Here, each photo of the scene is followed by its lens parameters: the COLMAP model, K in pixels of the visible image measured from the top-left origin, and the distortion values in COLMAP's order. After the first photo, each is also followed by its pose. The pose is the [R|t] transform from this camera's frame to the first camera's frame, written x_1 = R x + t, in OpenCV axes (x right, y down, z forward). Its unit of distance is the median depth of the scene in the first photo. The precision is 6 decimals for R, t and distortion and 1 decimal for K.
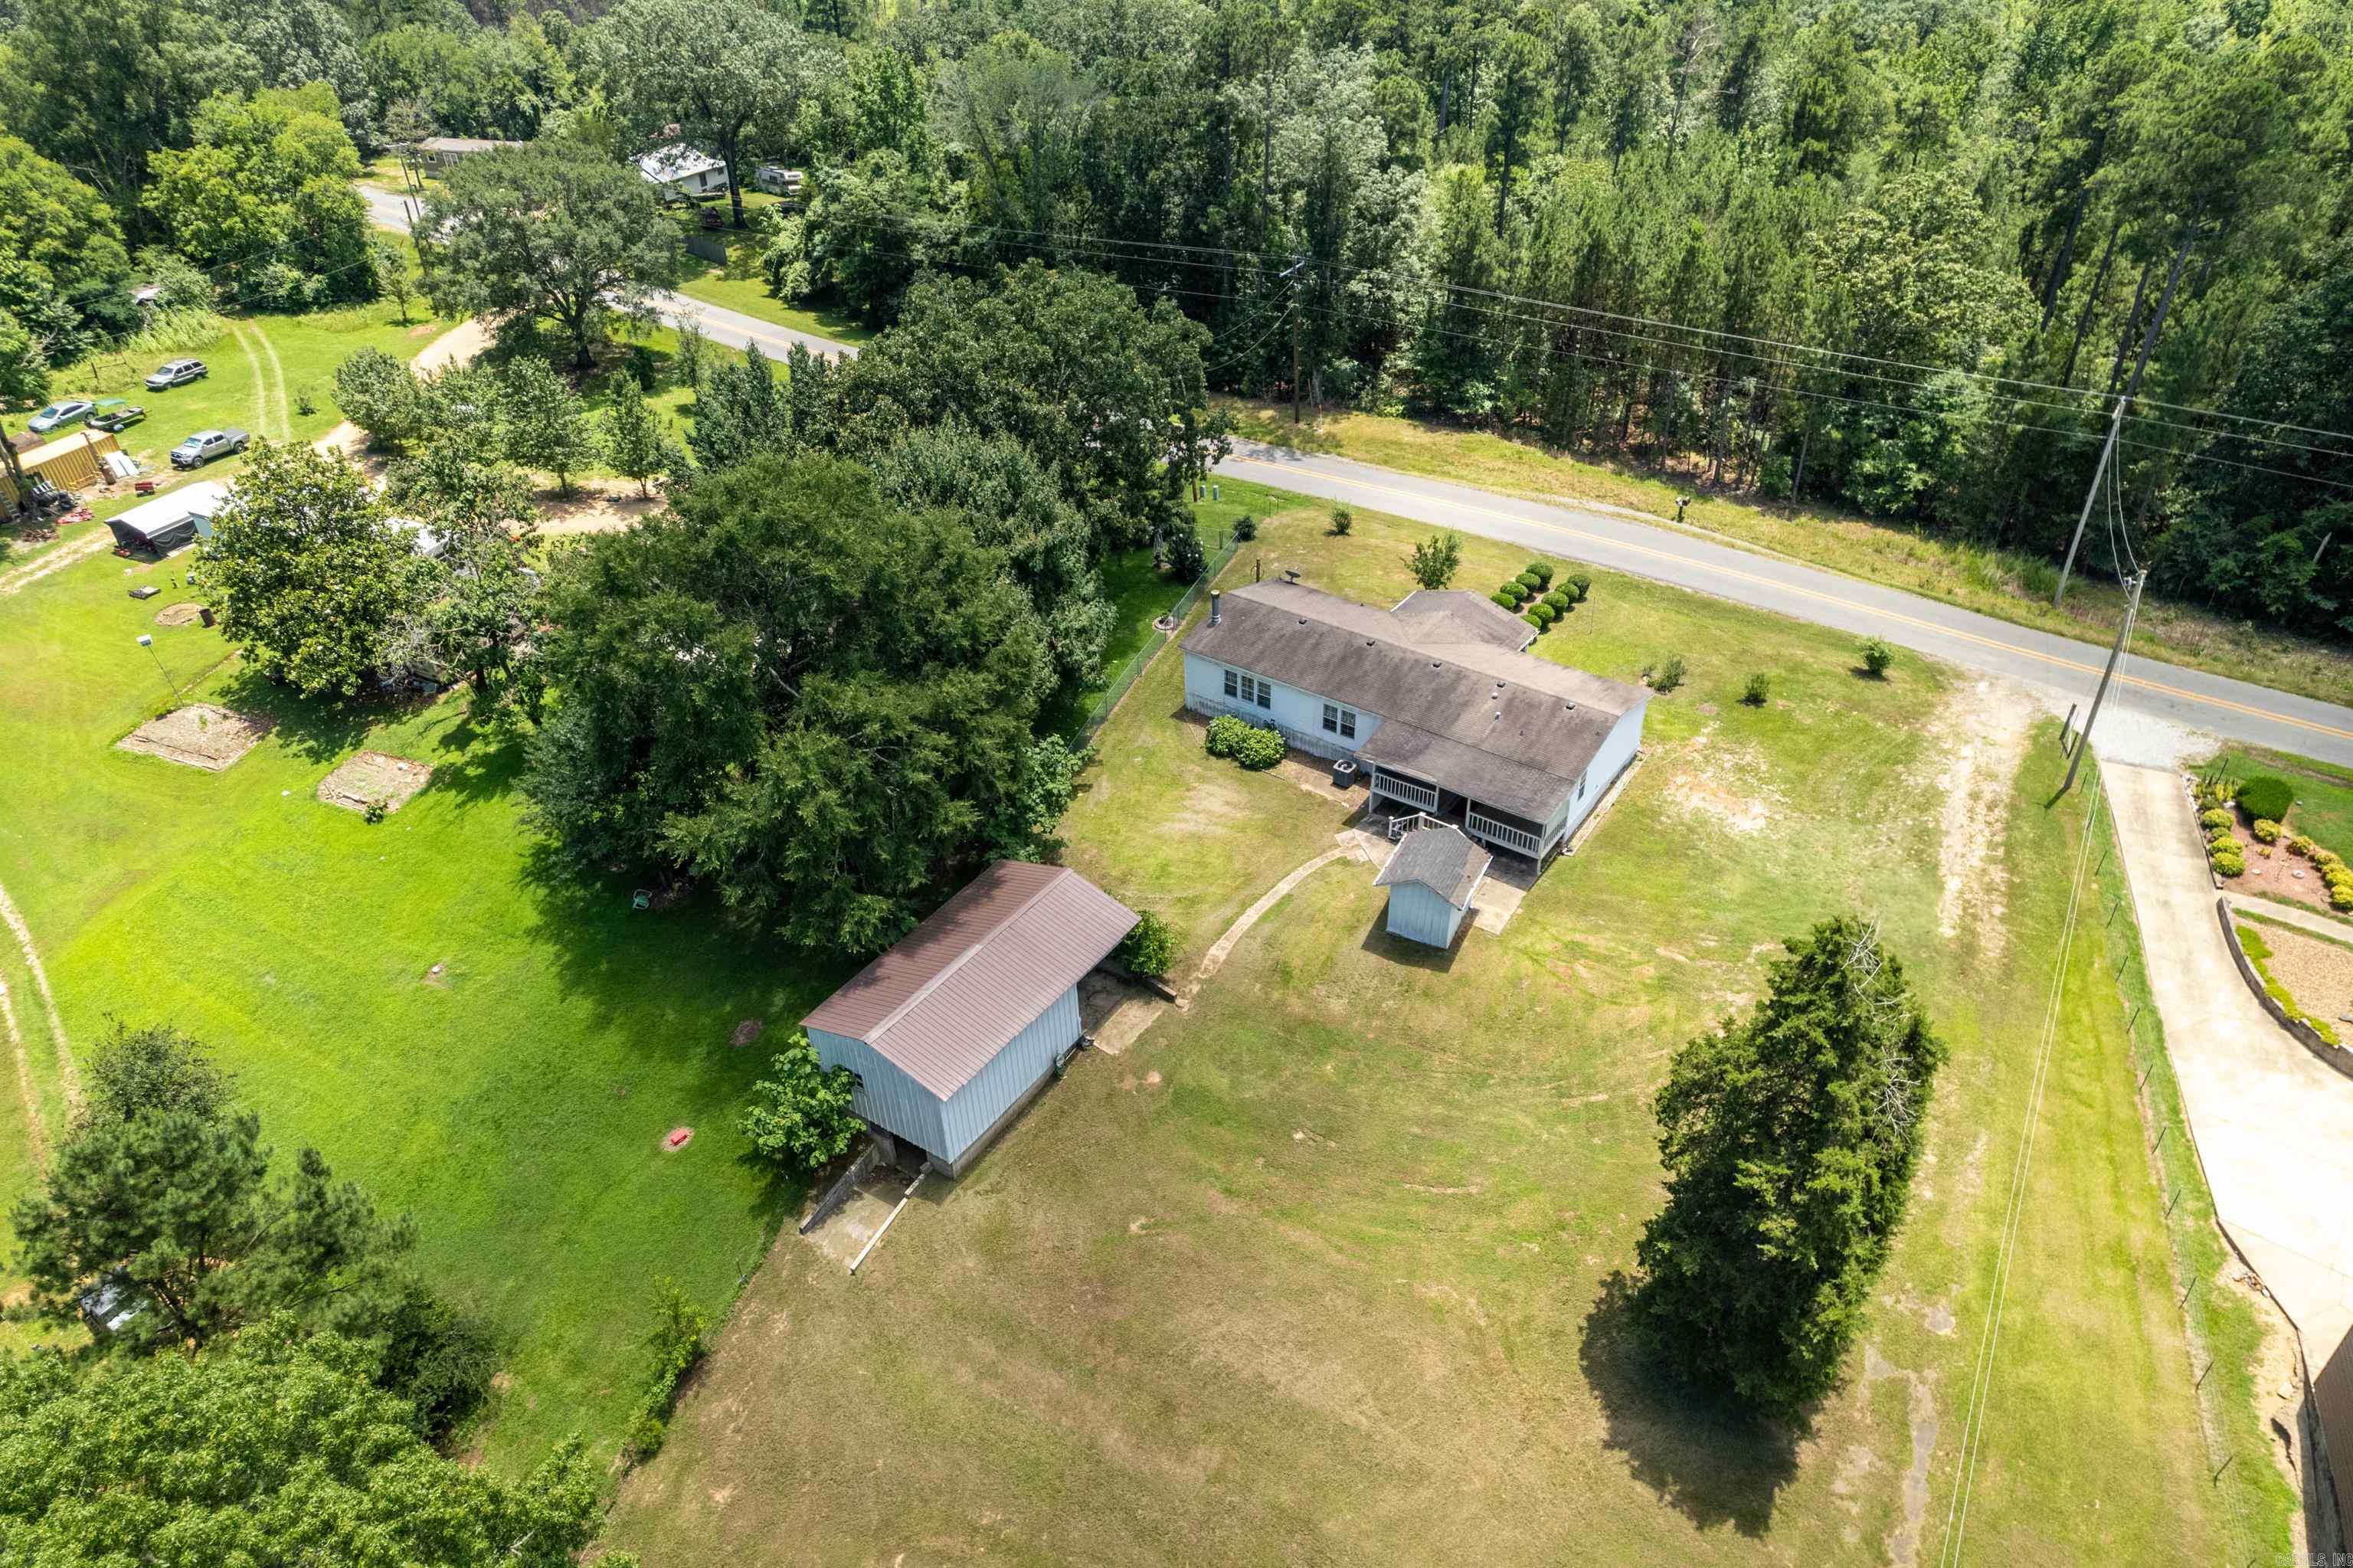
lens RADIAL K [[1490.0, 0, 1179.3], [0, 1490.0, 798.8], [0, 0, 1]] dist [-0.070525, 0.073150]
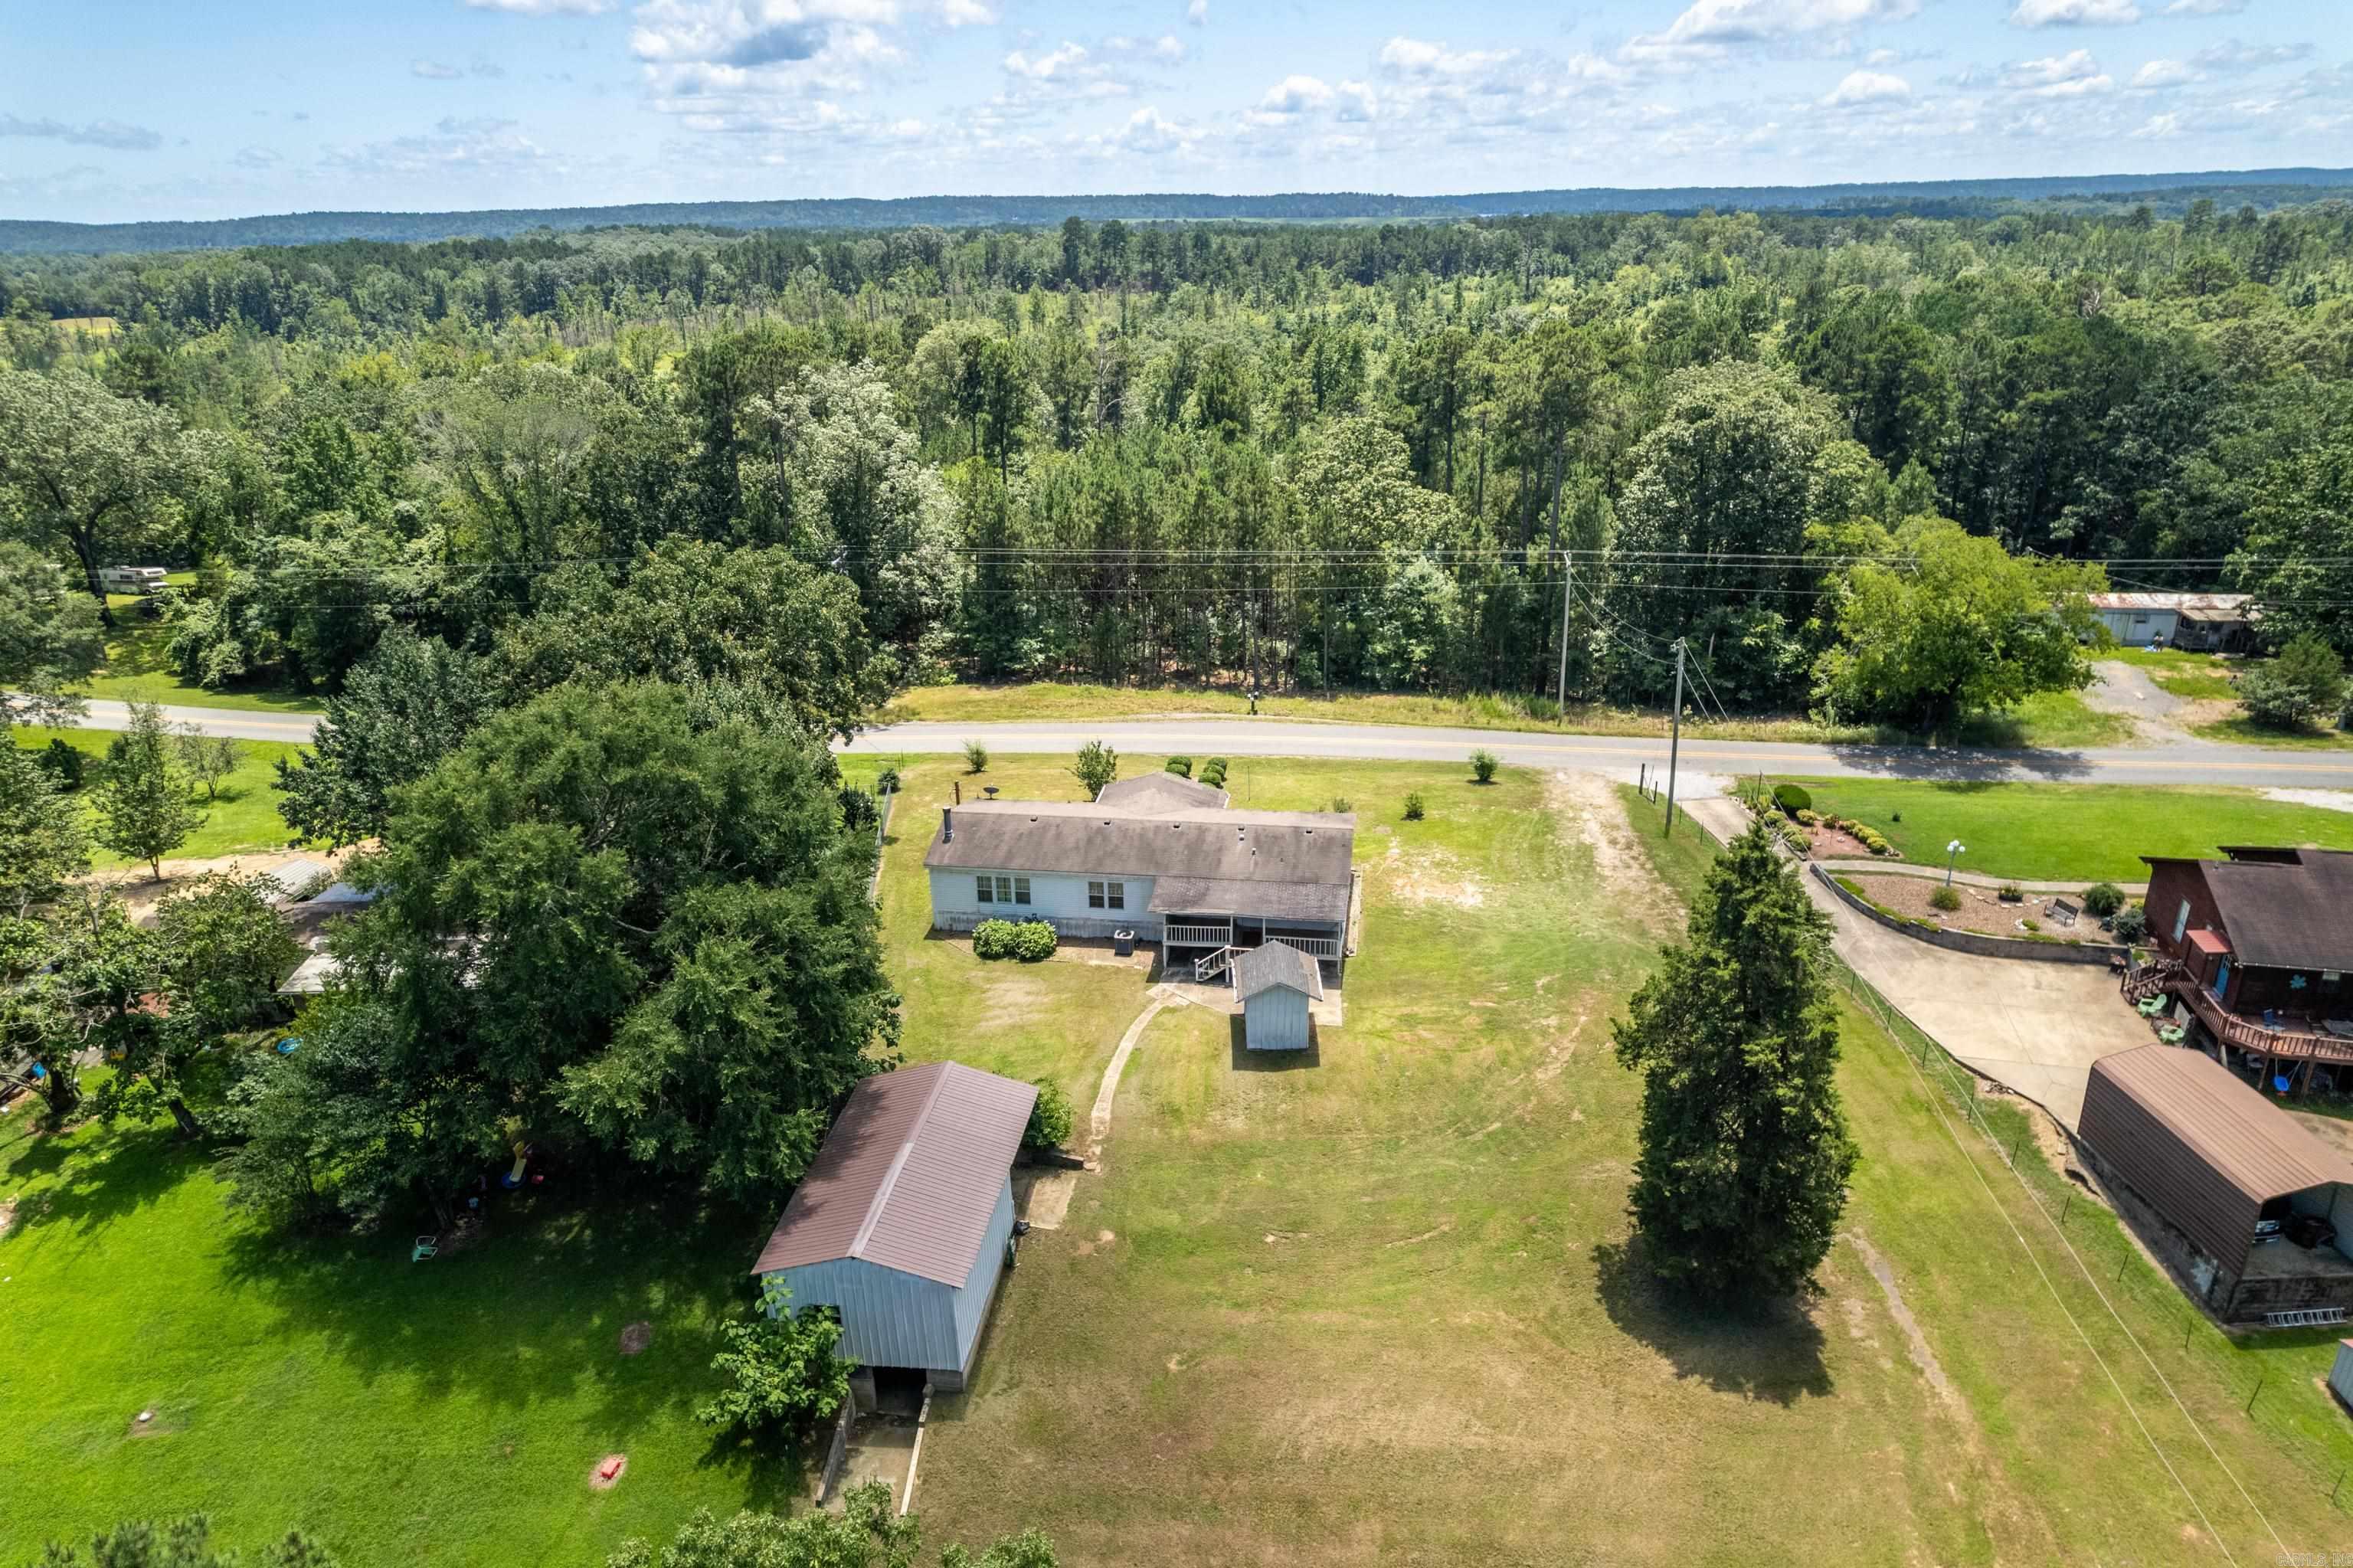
lens RADIAL K [[1490.0, 0, 1179.3], [0, 1490.0, 798.8], [0, 0, 1]] dist [-0.070525, 0.073150]
pose [[0.889721, -0.168060, 0.424443, -0.274253], [0.265217, 0.947055, -0.180962, 0.085145], [-0.371558, 0.273575, 0.887187, 0.034754]]
